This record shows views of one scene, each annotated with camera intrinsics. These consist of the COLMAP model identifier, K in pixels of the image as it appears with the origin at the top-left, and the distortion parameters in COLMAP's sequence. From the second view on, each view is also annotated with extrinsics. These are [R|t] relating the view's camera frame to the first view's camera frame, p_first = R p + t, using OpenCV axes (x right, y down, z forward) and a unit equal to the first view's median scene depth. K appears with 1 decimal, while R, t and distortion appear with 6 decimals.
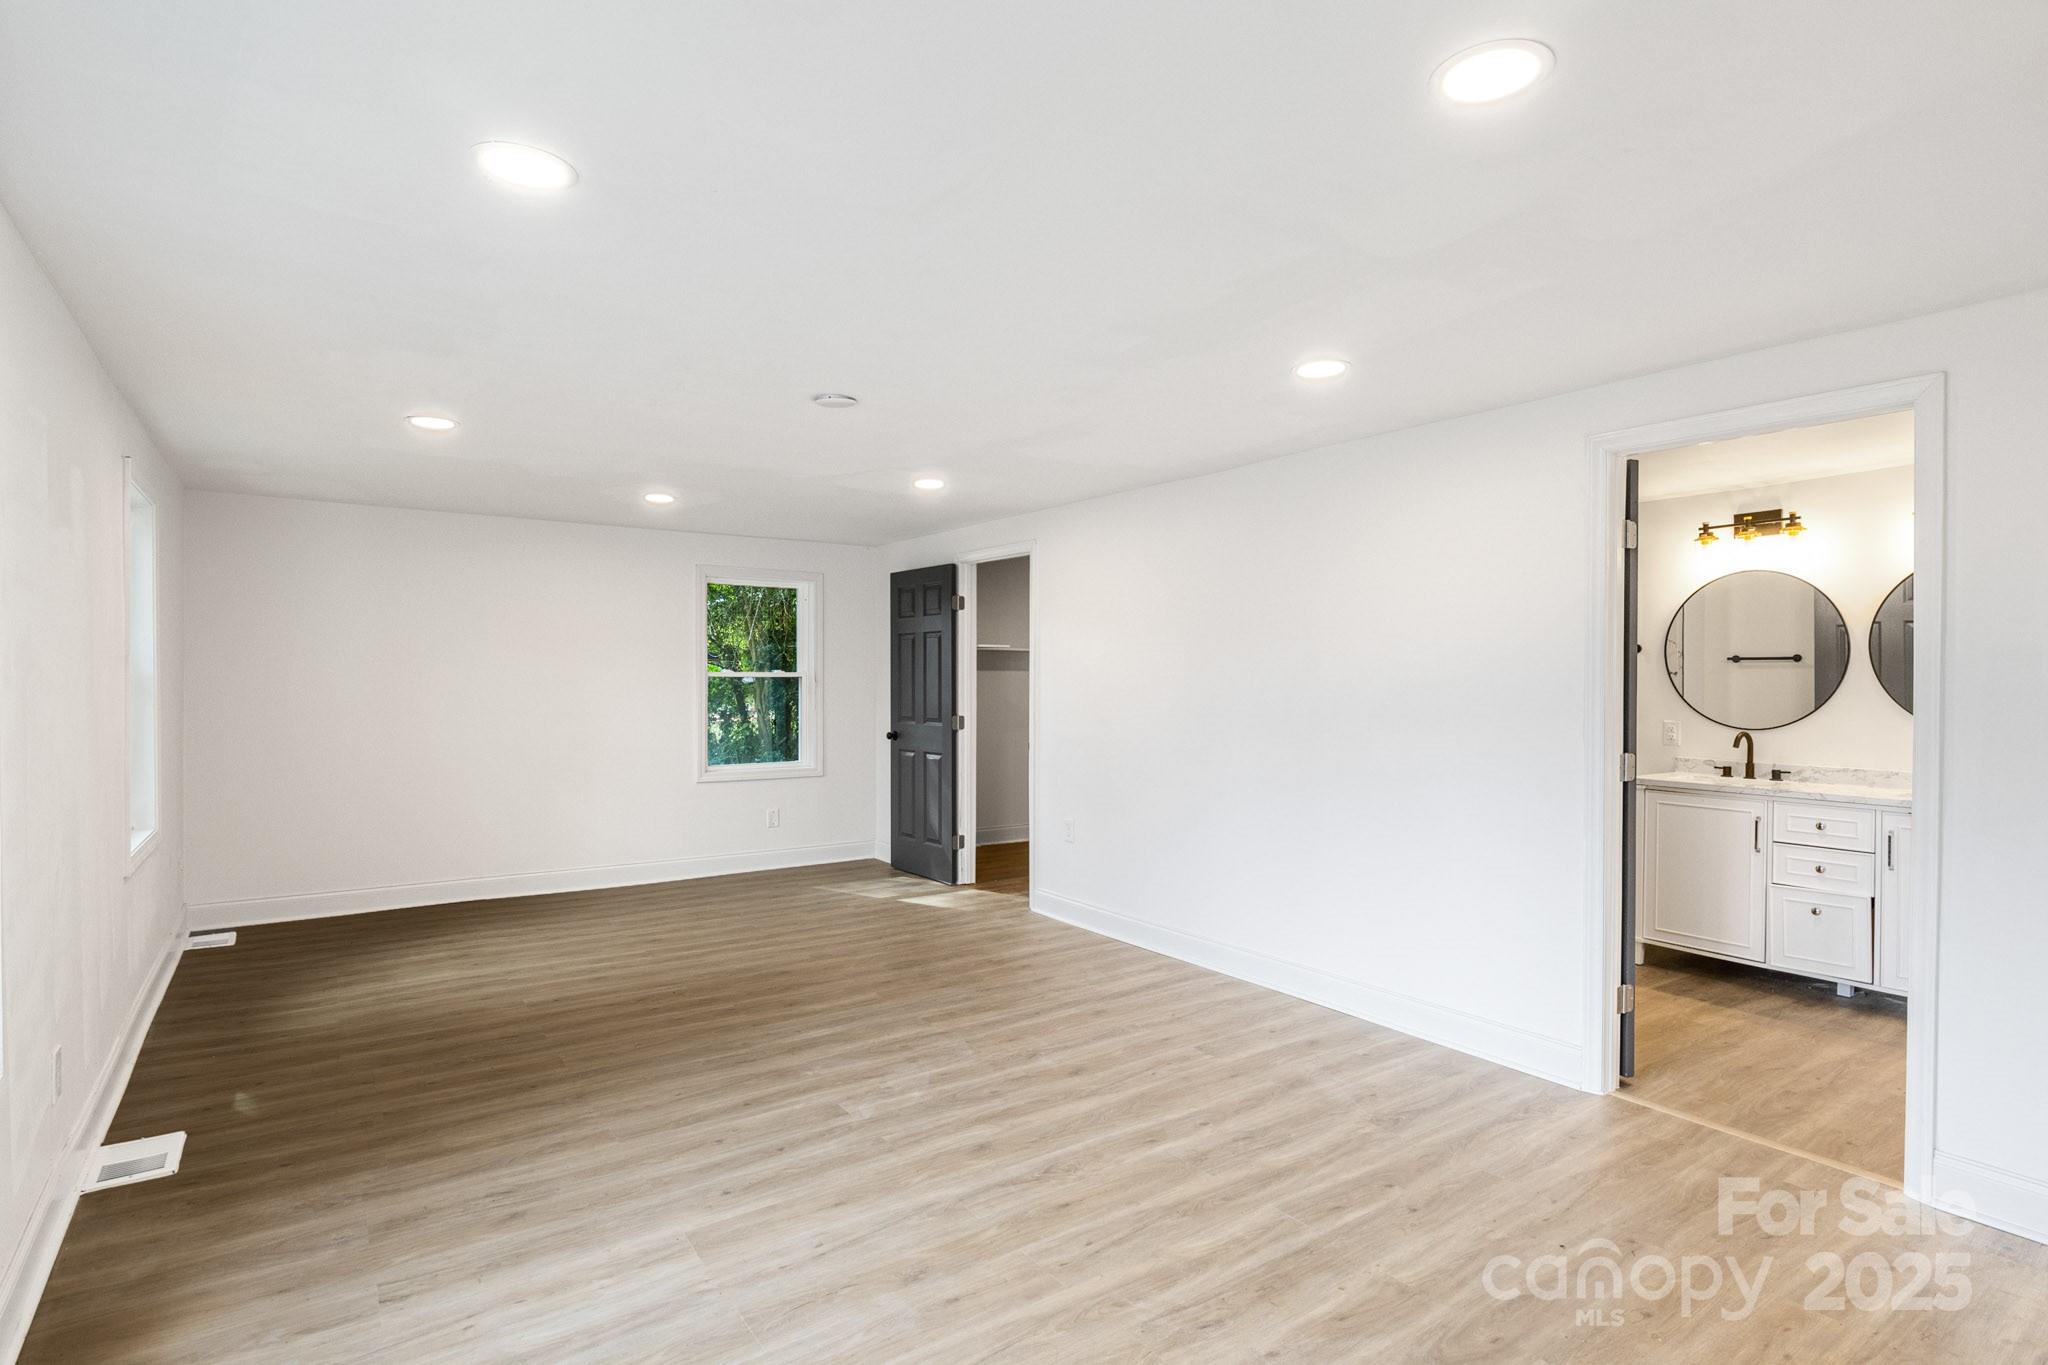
lens RADIAL K [[1025.5, 0, 1023.4], [0, 1025.5, 679.6], [0, 0, 1]] dist [-0.003677, 0.000576]
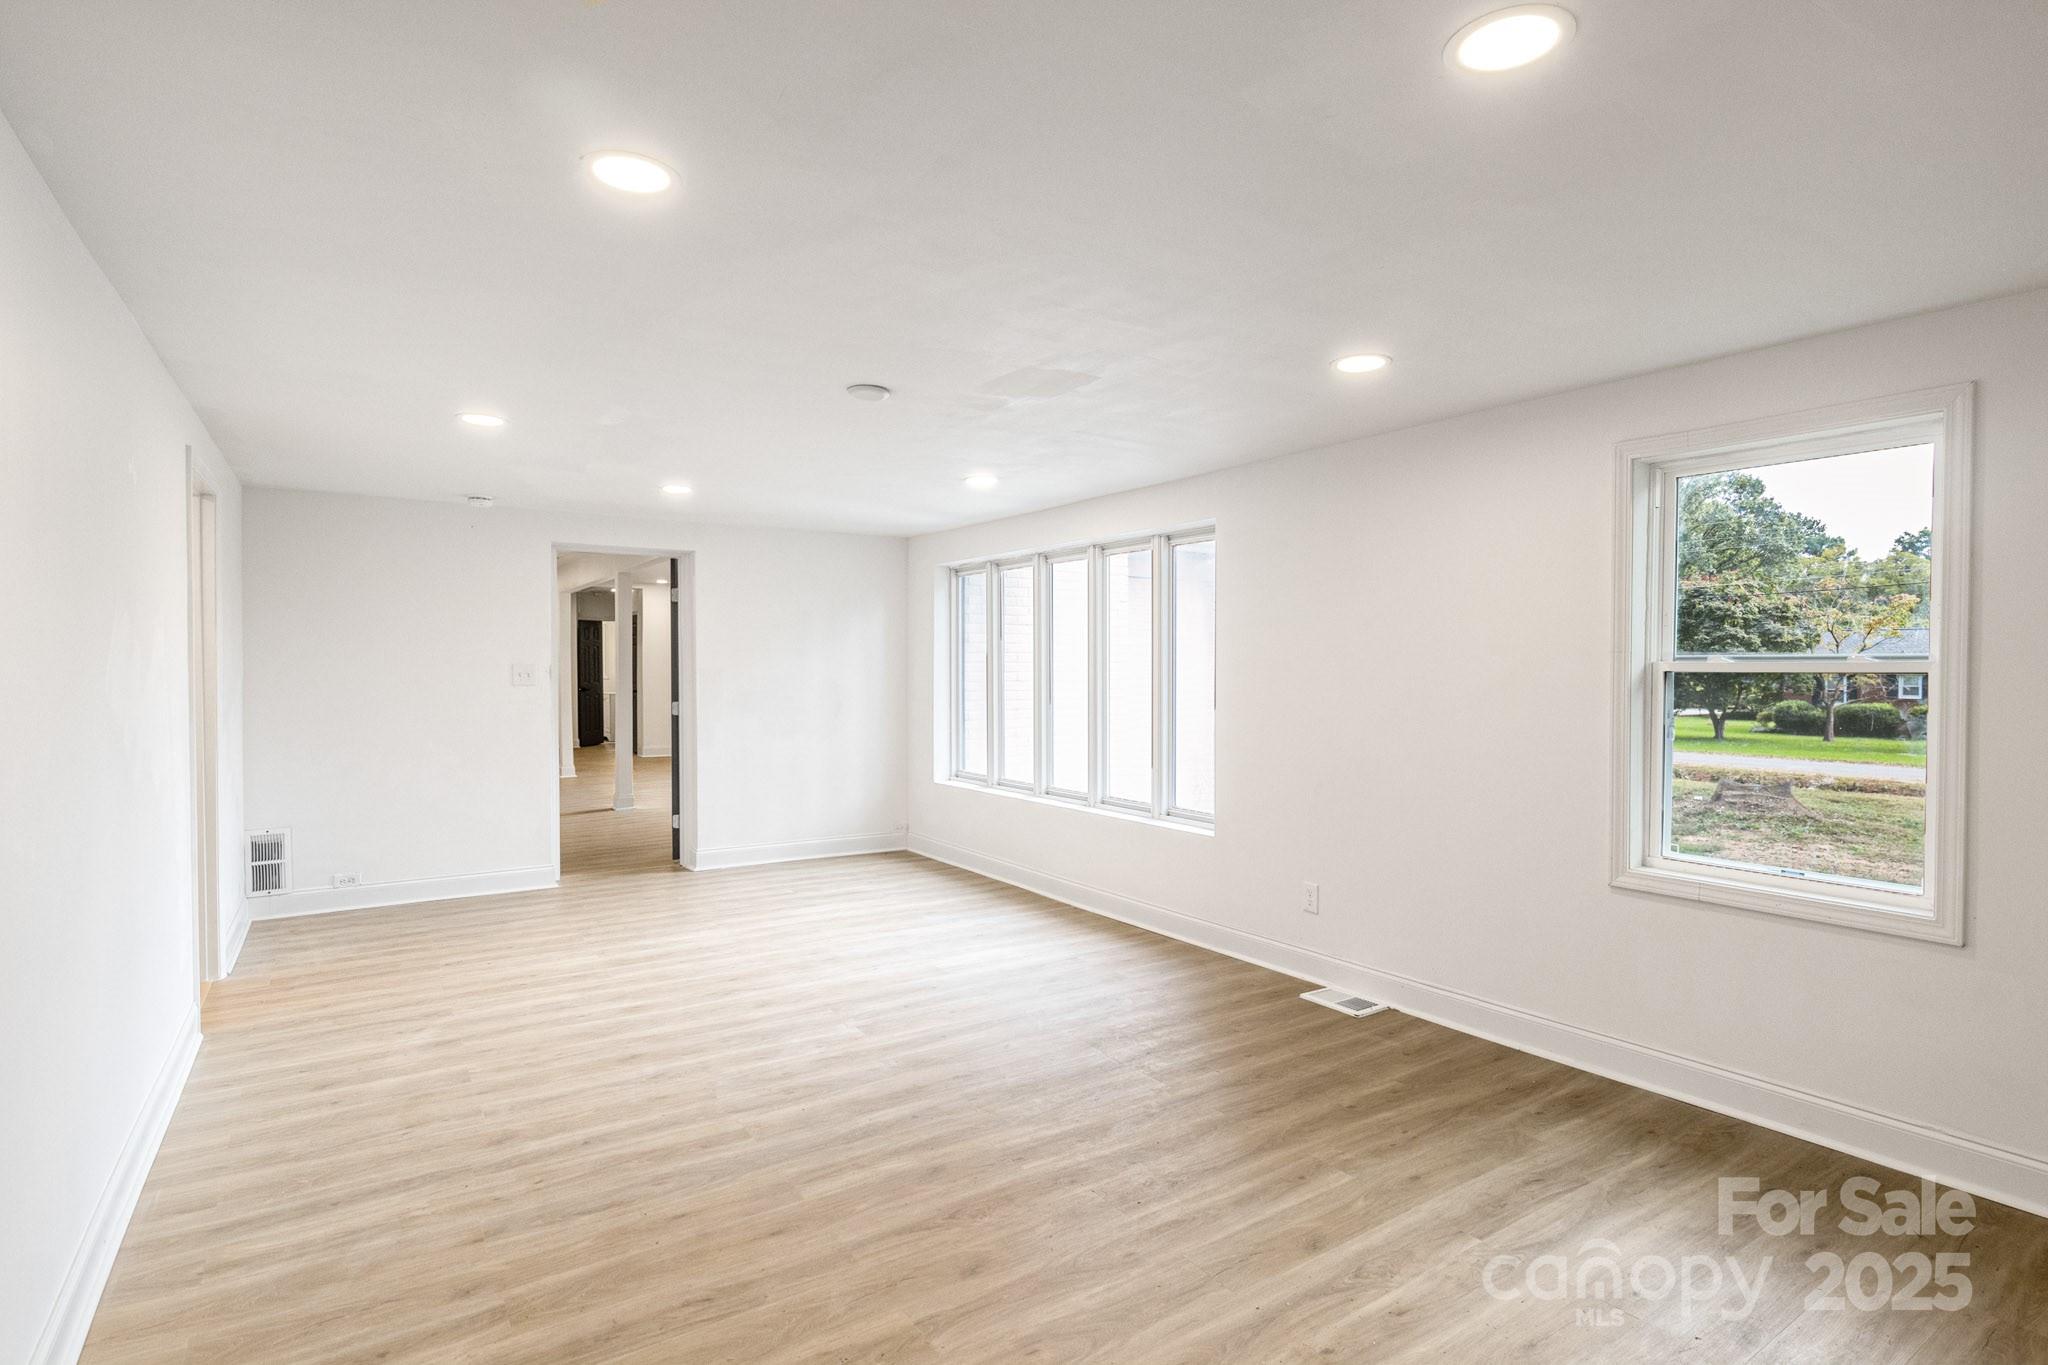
lens RADIAL K [[1025.5, 0, 1023.2], [0, 1025.5, 680.7], [0, 0, 1]] dist [-0.003677, 0.000576]
pose [[-0.999635, -0.006549, 0.026221, -0.347183], [-0.005994, 0.999758, 0.021185, -0.013294], [-0.026353, 0.021020, -0.999432, 1.922640]]
